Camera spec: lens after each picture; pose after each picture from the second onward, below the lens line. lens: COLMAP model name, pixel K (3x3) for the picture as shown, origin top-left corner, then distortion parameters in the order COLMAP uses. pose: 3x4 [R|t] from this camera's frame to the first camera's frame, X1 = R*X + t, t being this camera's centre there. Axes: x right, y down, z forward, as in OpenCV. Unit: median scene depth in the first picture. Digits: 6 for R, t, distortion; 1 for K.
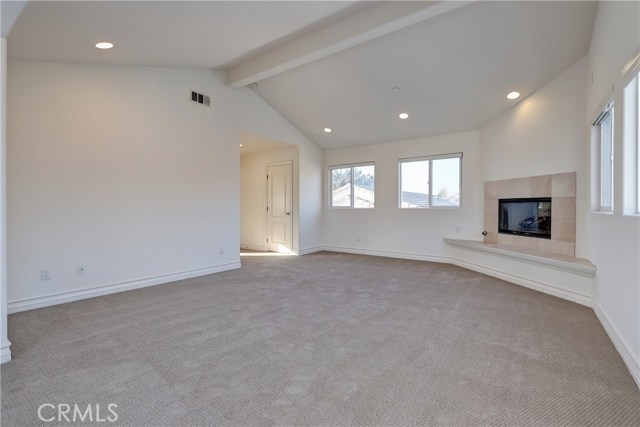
lens RADIAL K [[298.8, 0, 316.0], [0, 298.8, 211.5], [0, 0, 1]] dist [0.000291, -0.000116]
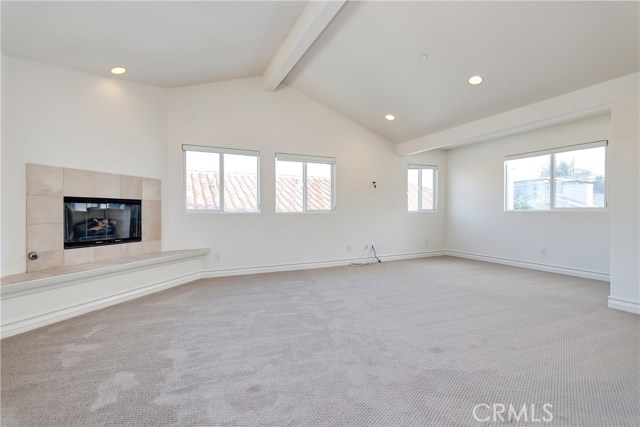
lens RADIAL K [[298.8, 0, 316.0], [0, 298.8, 211.5], [0, 0, 1]] dist [0.000291, -0.000116]
pose [[-0.883856, -0.019905, 0.467334, -0.203036], [-0.011687, 0.999722, 0.020478, -0.034764], [-0.467612, 0.012638, -0.883843, 1.581286]]
